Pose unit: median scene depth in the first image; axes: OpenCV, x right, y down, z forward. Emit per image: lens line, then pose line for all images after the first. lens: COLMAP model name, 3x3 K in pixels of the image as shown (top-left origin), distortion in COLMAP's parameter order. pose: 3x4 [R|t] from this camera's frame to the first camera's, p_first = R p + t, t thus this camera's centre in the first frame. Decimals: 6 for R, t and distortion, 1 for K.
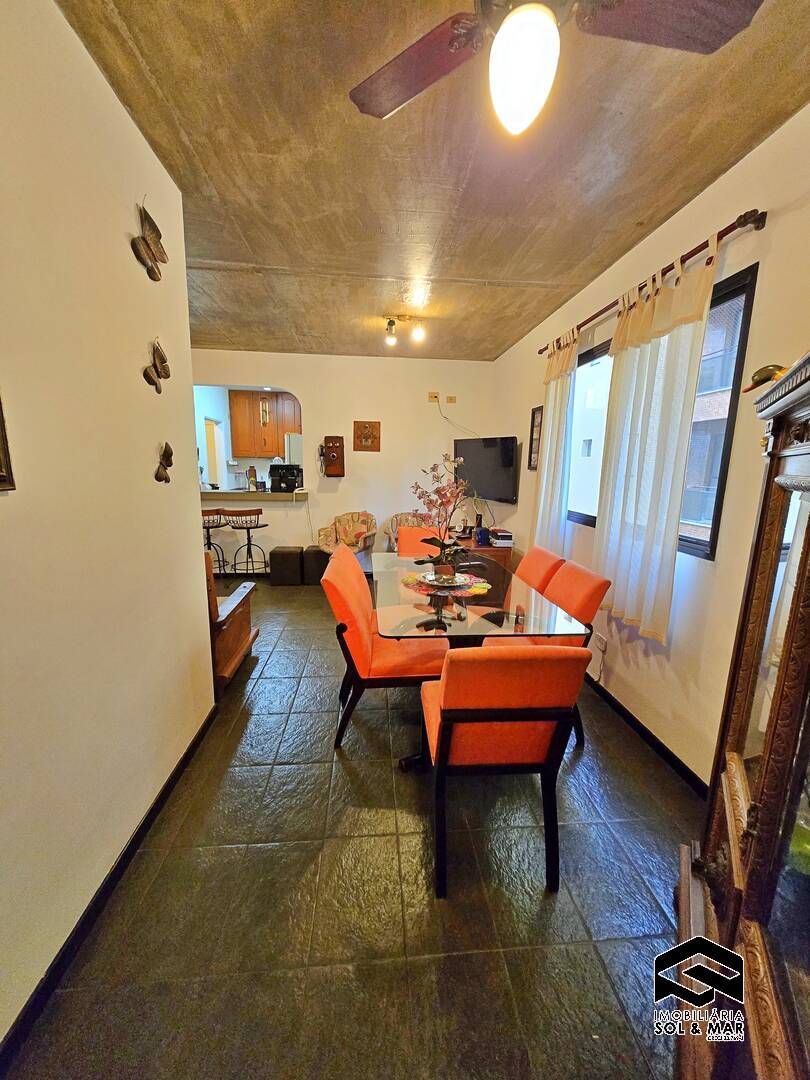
lens RADIAL K [[424.7, 0, 407.3], [0, 424.7, 544.7], [0, 0, 1]] dist [0.004547, -0.001657]
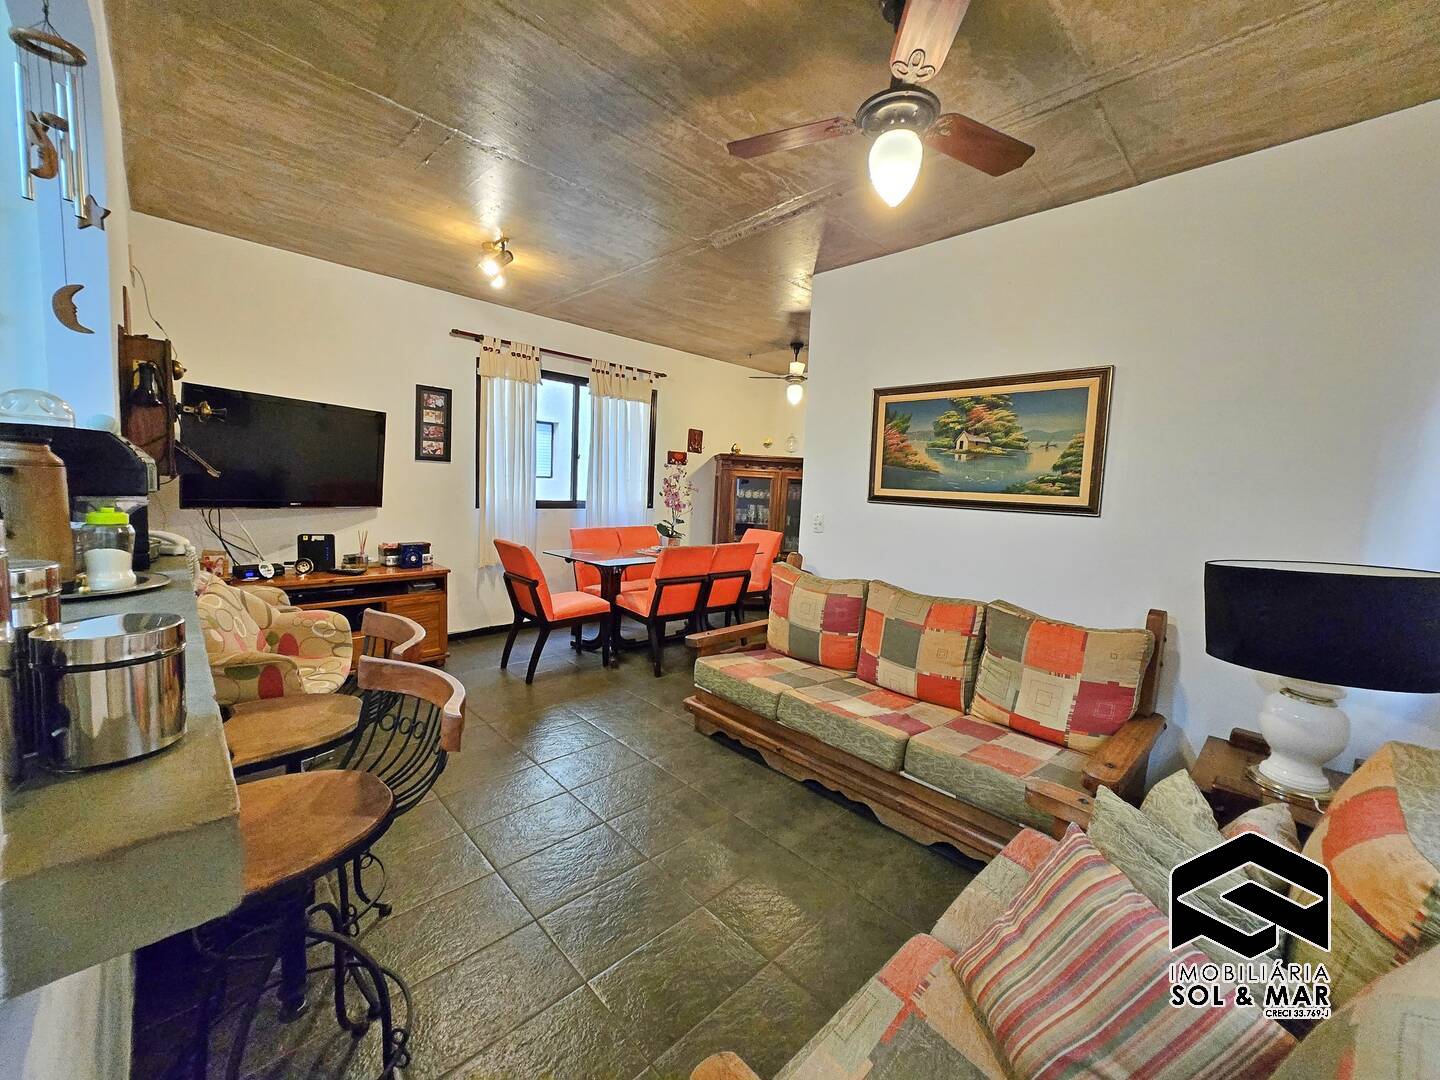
lens RADIAL K [[566.2, 0, 717.3], [0, 566.2, 529.5], [0, 0, 1]] dist [0.004547, -0.001657]
pose [[-0.616652, -0.115887, 0.778659, -0.768406], [0.090184, 0.972195, 0.216111, -0.194468], [-0.782053, 0.203488, -0.589055, 1.030274]]
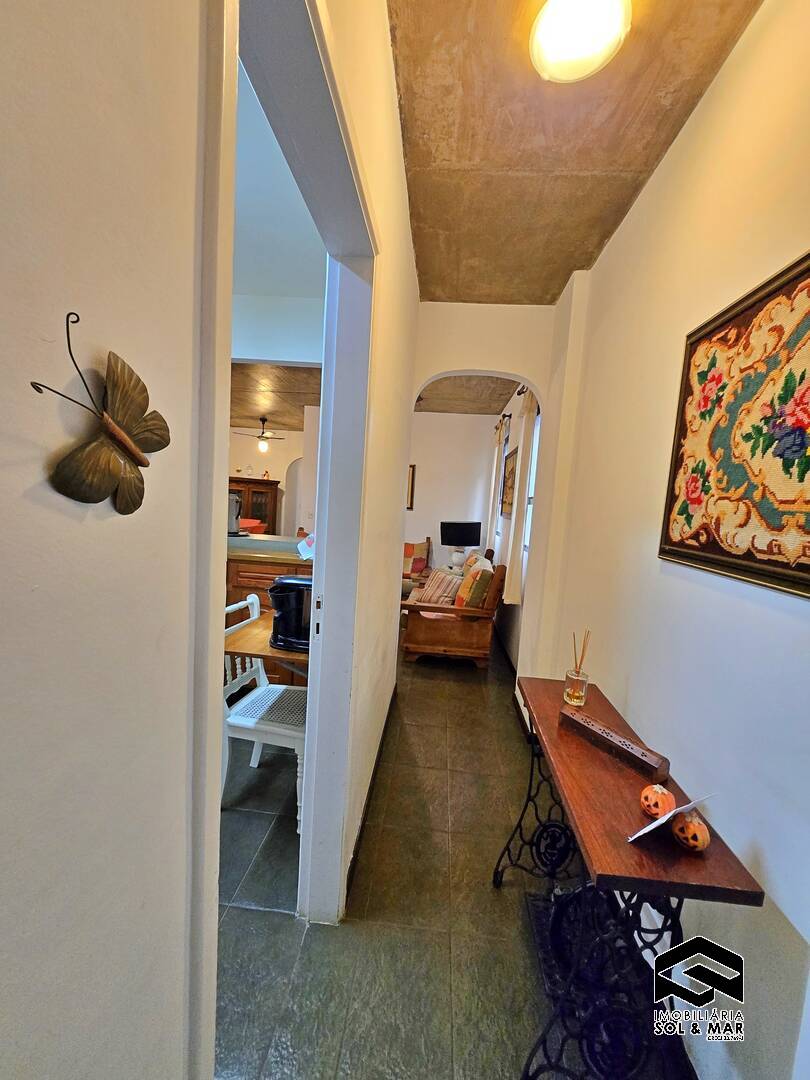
lens RADIAL K [[424.7, 0, 409.2], [0, 424.7, 542.7], [0, 0, 1]] dist [0.004547, -0.001657]
pose [[-0.981571, -0.103566, 0.160603, -0.782313], [-0.055426, 0.958577, 0.279390, -0.328521], [-0.182886, 0.265340, -0.946651, 1.692415]]
